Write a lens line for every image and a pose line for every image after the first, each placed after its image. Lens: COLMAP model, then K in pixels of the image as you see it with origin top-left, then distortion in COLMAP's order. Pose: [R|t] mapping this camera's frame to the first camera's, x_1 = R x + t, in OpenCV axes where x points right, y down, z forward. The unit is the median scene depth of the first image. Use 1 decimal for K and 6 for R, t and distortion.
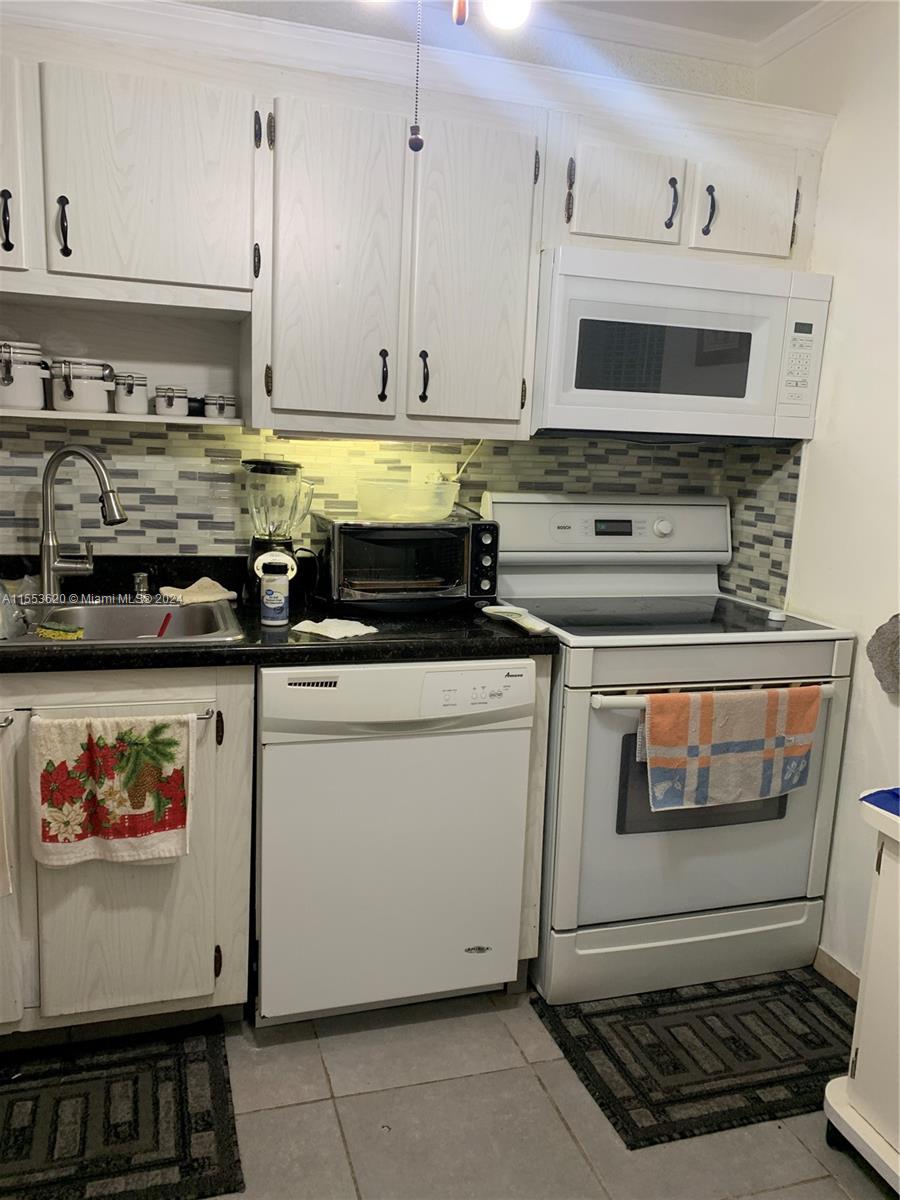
lens RADIAL K [[903.0, 0, 450.8], [0, 903.0, 601.6], [0, 0, 1]] dist [0.002851, -0.006831]
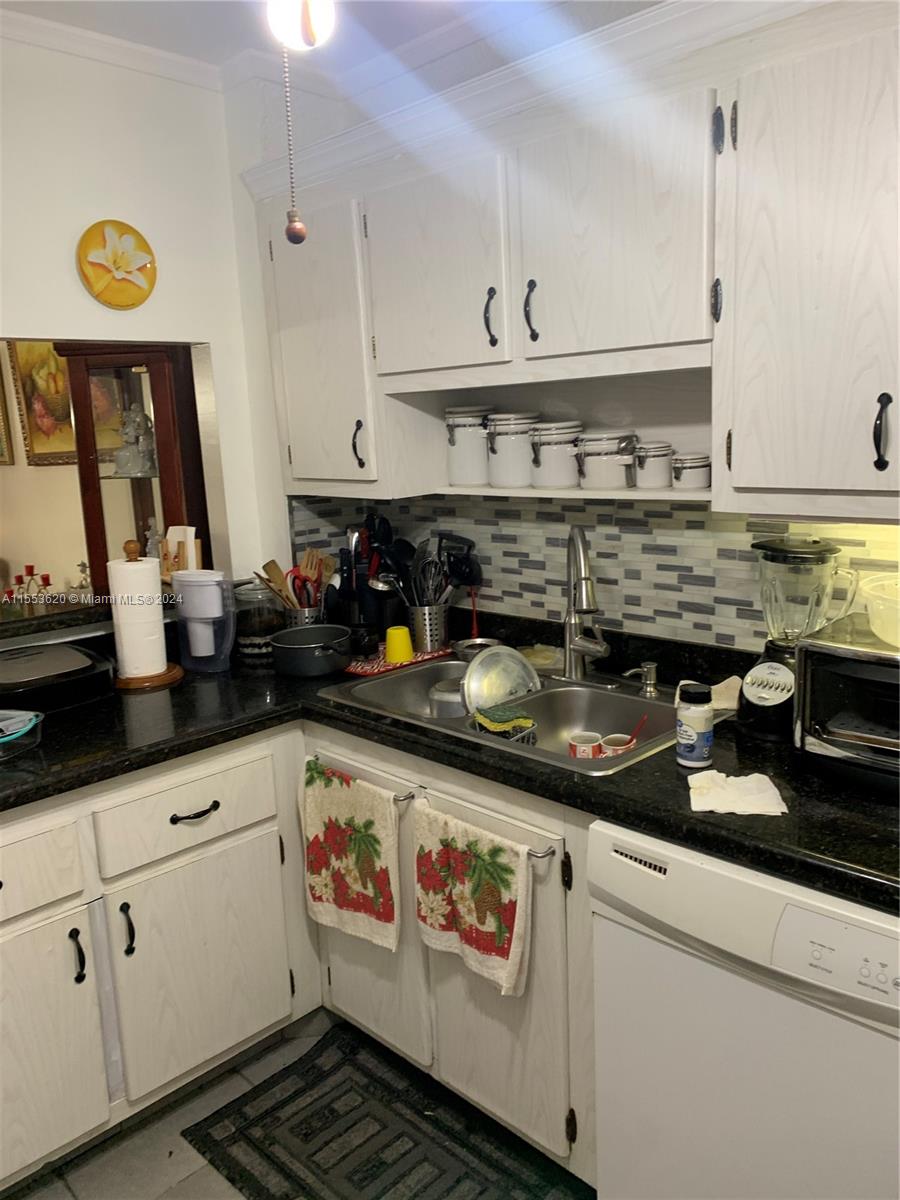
lens RADIAL K [[903.0, 0, 454.6], [0, 903.0, 600.6], [0, 0, 1]] dist [0.002851, -0.006831]
pose [[0.466109, 0.106400, -0.878306, 0.359324], [-0.093376, 0.993114, 0.070754, -0.142336], [0.879786, 0.049033, 0.472834, 0.410761]]
